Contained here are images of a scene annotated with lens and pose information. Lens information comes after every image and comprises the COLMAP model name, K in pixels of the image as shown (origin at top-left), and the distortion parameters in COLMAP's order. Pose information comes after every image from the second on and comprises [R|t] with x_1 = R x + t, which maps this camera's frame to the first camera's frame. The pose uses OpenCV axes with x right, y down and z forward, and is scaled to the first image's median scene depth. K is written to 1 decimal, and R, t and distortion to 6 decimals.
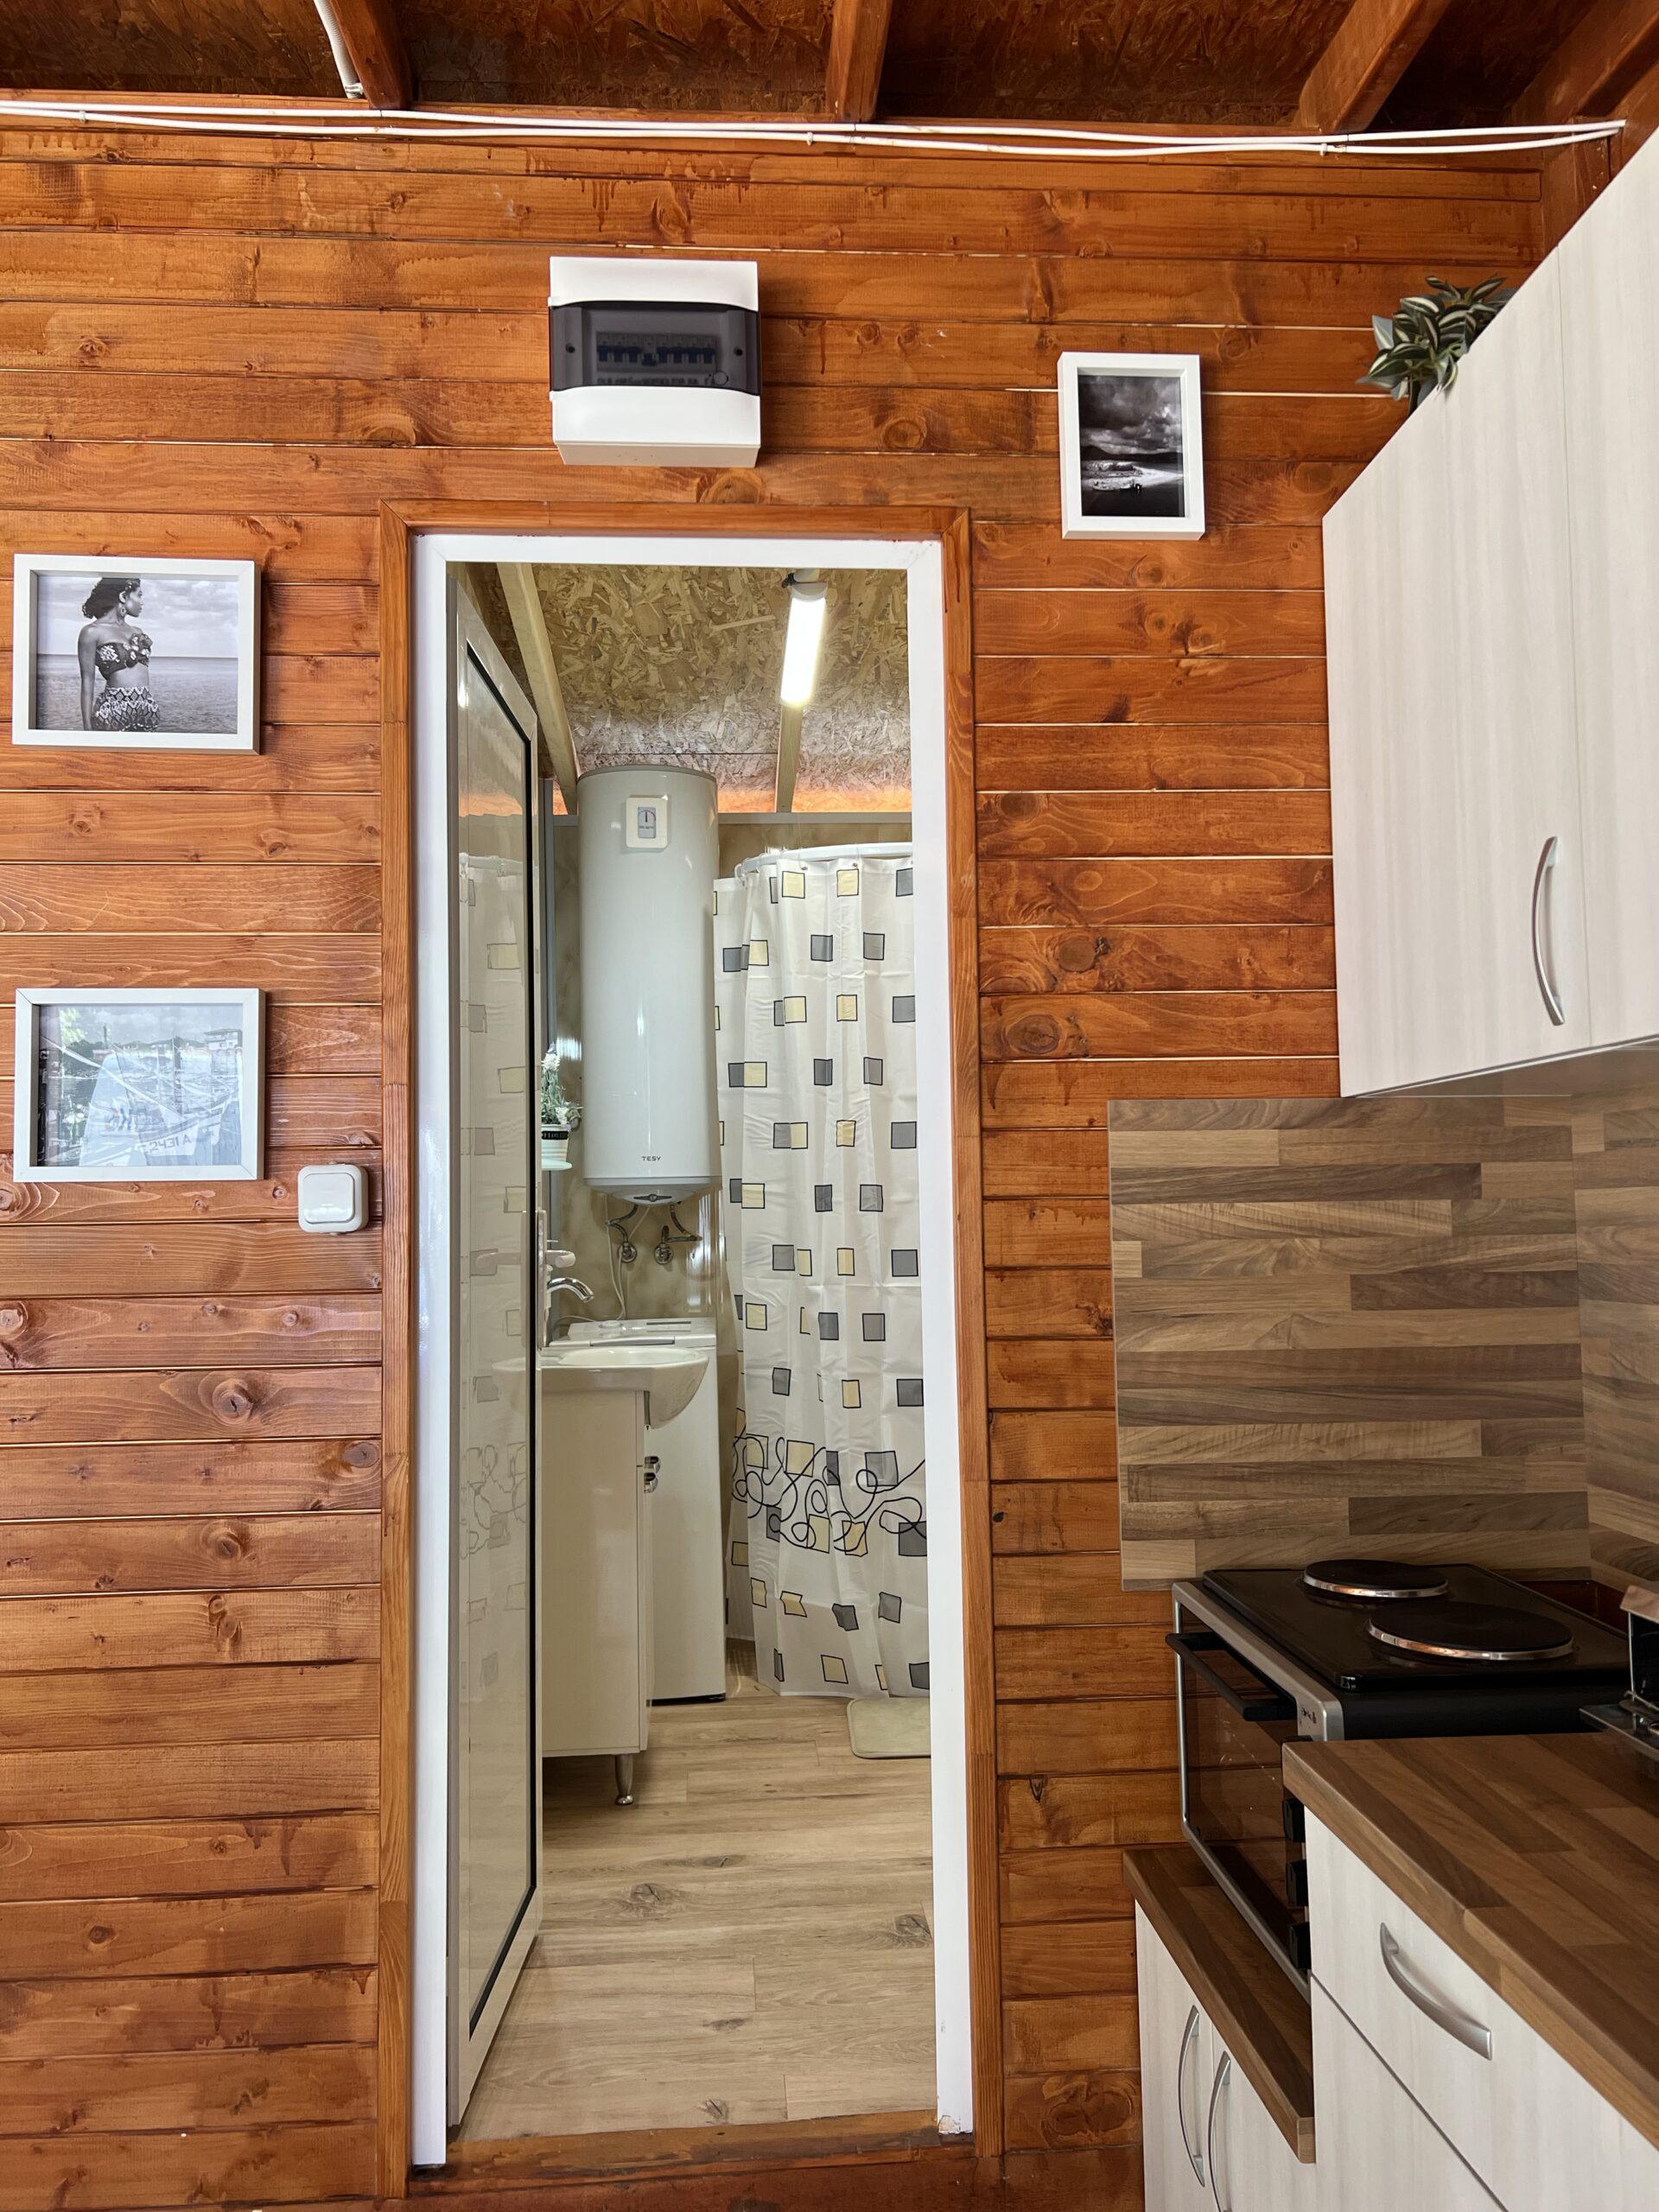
lens RADIAL K [[1681.1, 0, 829.5], [0, 1681.1, 1106.0], [0, 0, 1]] dist [0.071029, -0.089197]
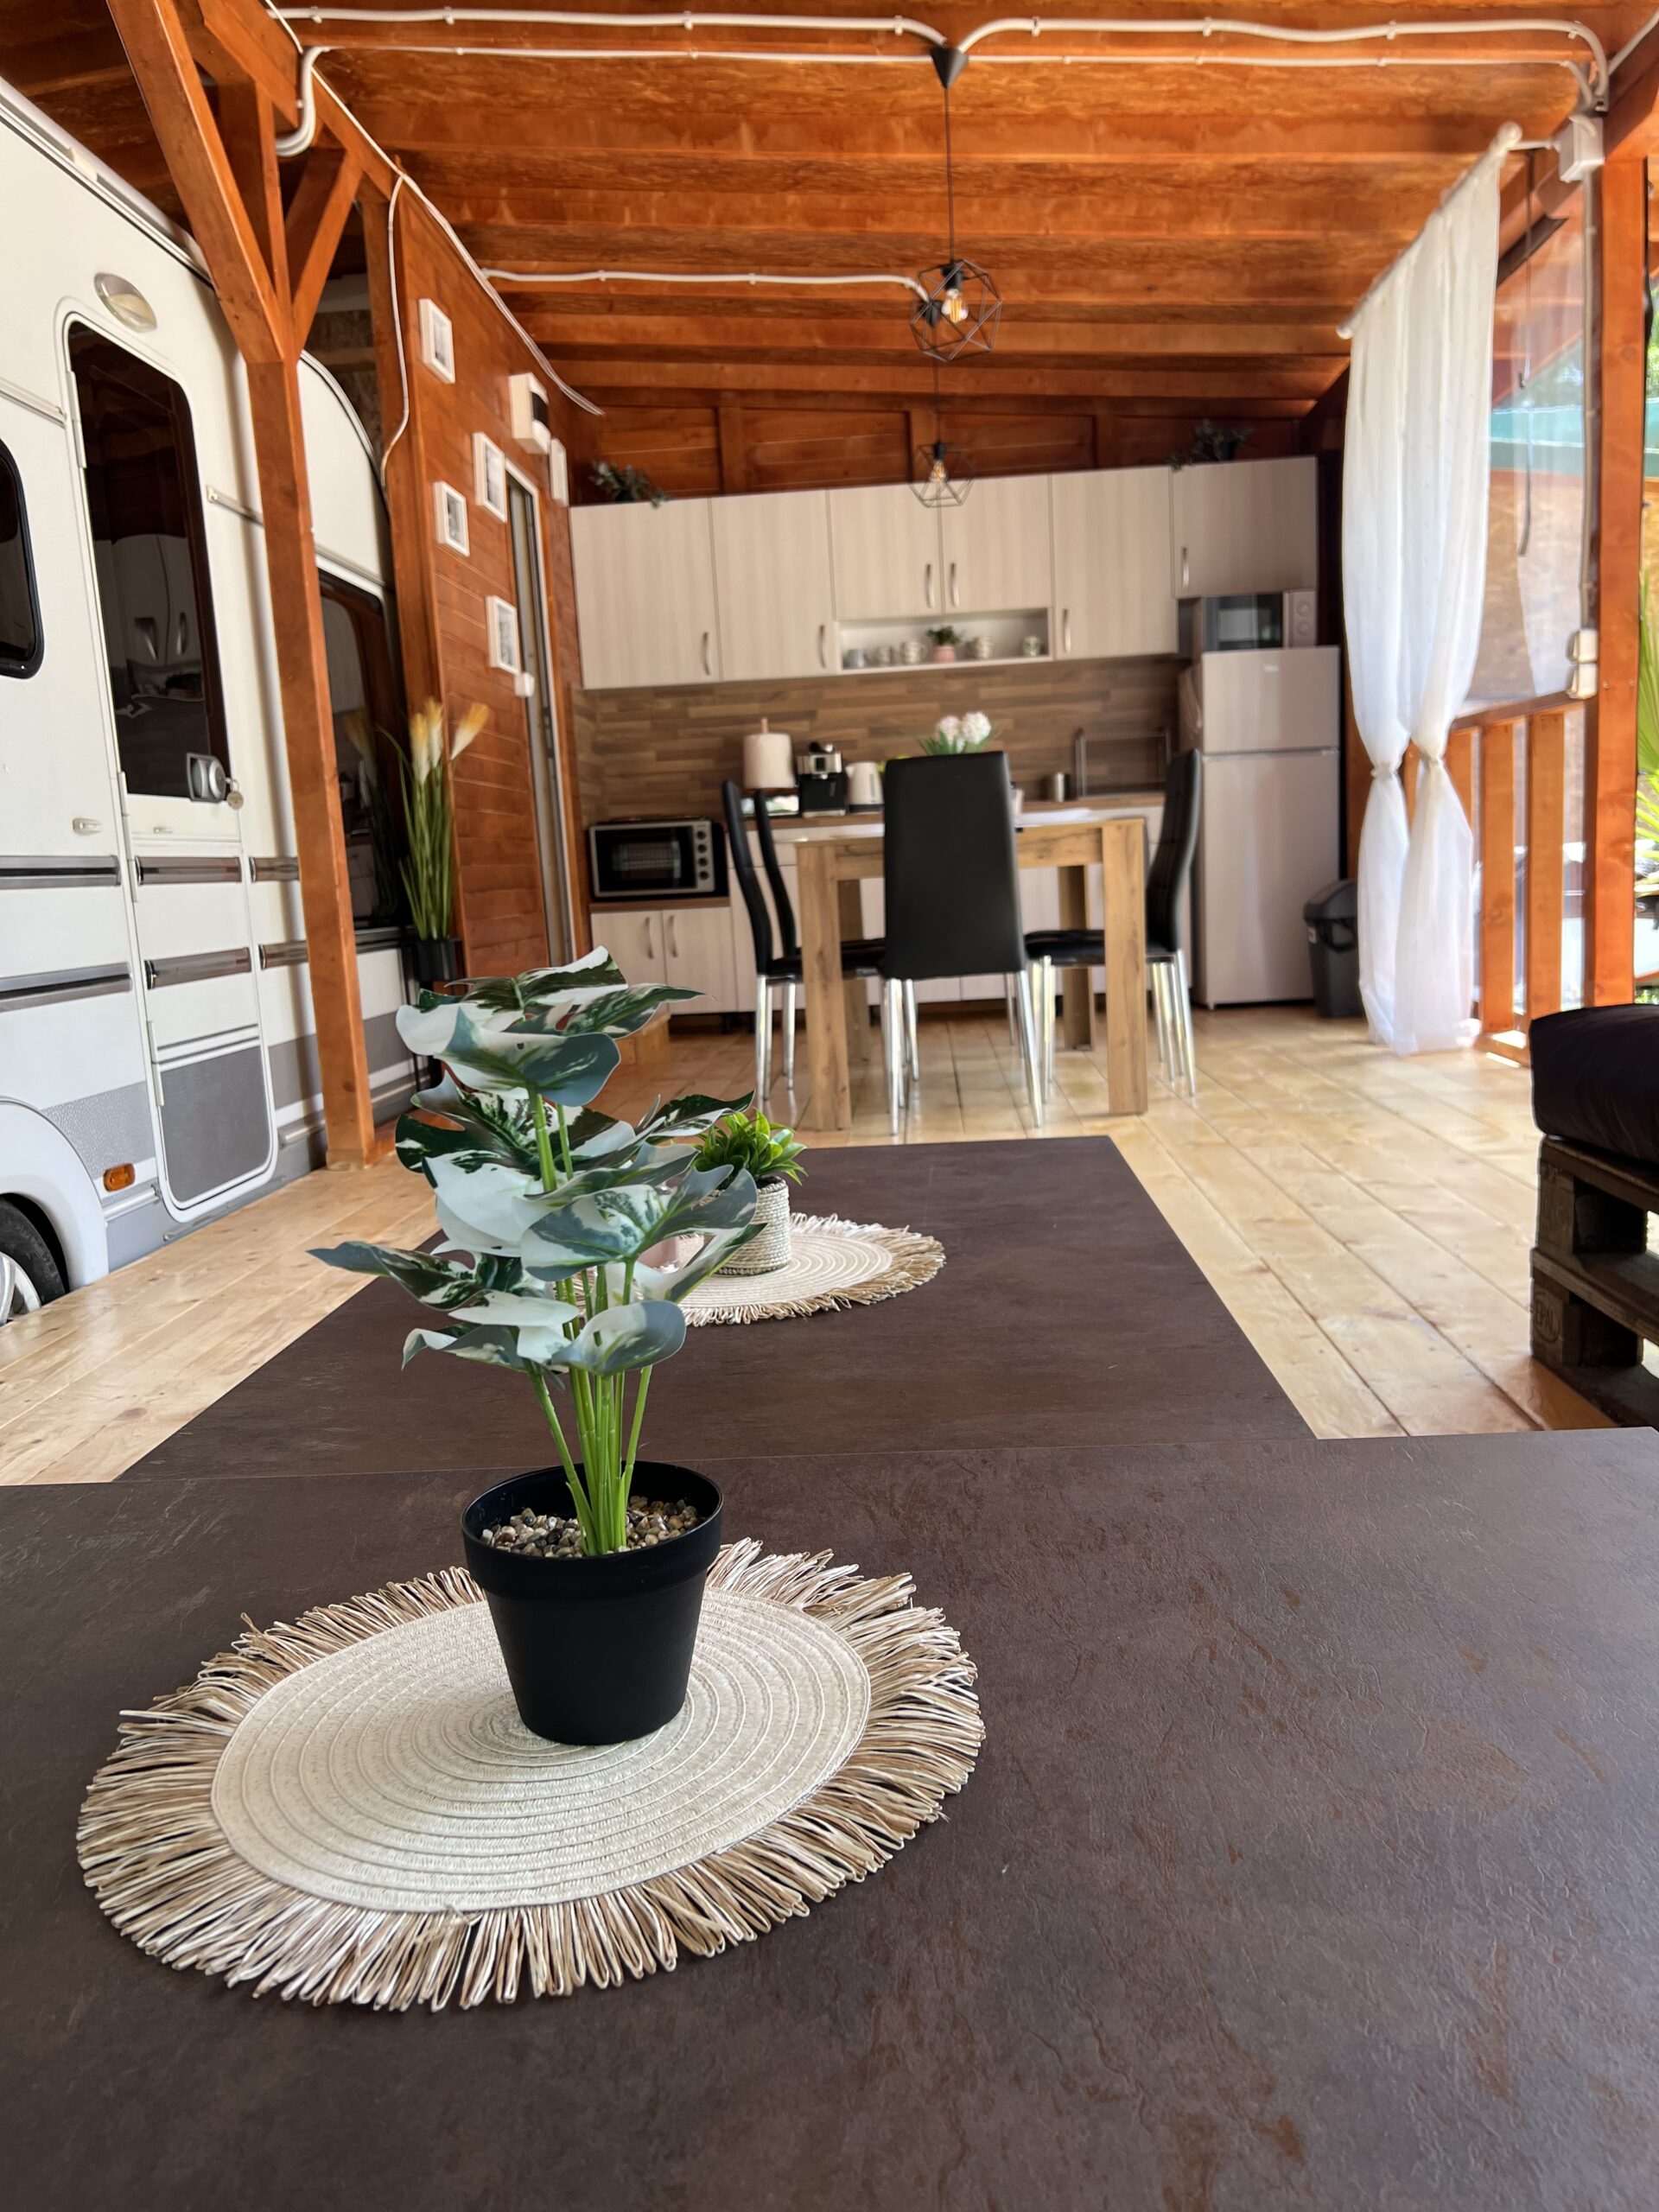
lens RADIAL K [[1681.1, 0, 829.5], [0, 1681.1, 1106.0], [0, 0, 1]] dist [0.071029, -0.089197]
pose [[0.113019, -0.130997, 0.984920, -3.180389], [-0.010215, 0.991065, 0.132987, 0.377841], [-0.993540, -0.025091, 0.110671, 0.108477]]
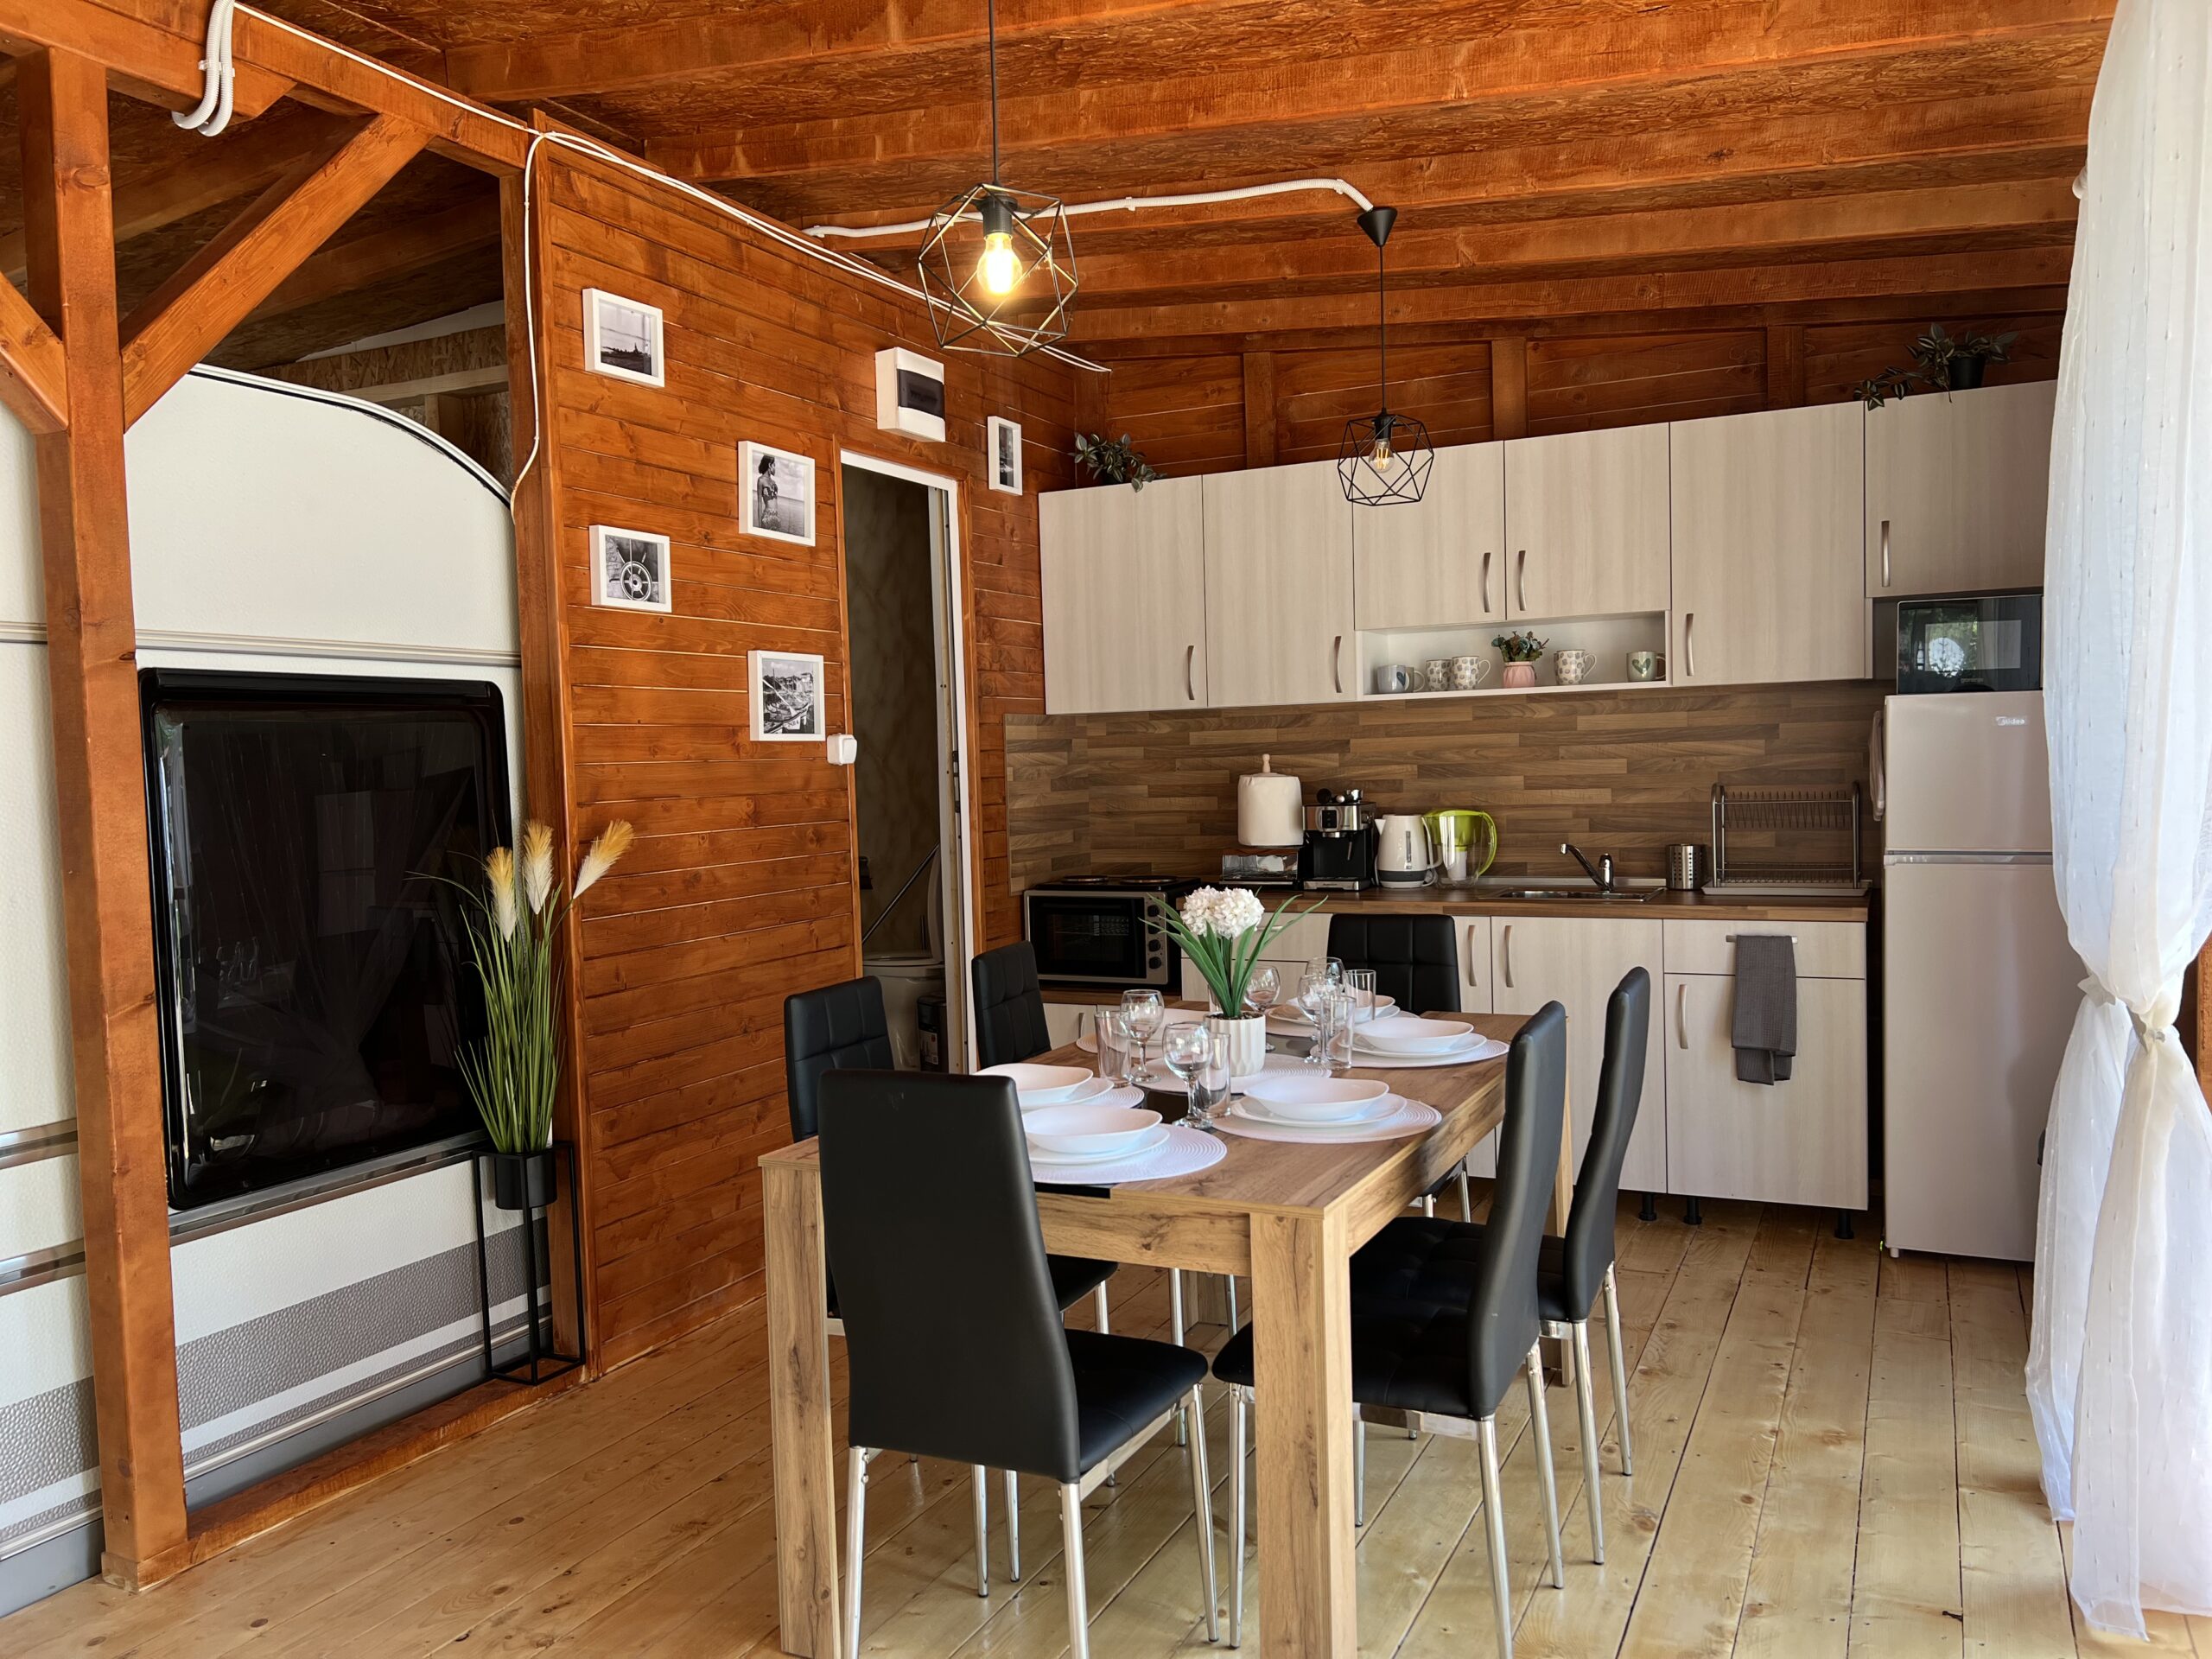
lens RADIAL K [[1663.0, 0, 1100.6], [0, 1663.0, 860.9], [0, 0, 1]] dist [0.072280, -0.086870]
pose [[0.500754, -0.051925, 0.864031, -2.015518], [-0.037017, 0.996001, 0.081309, 0.009117], [-0.864798, -0.072700, 0.496829, -0.432468]]
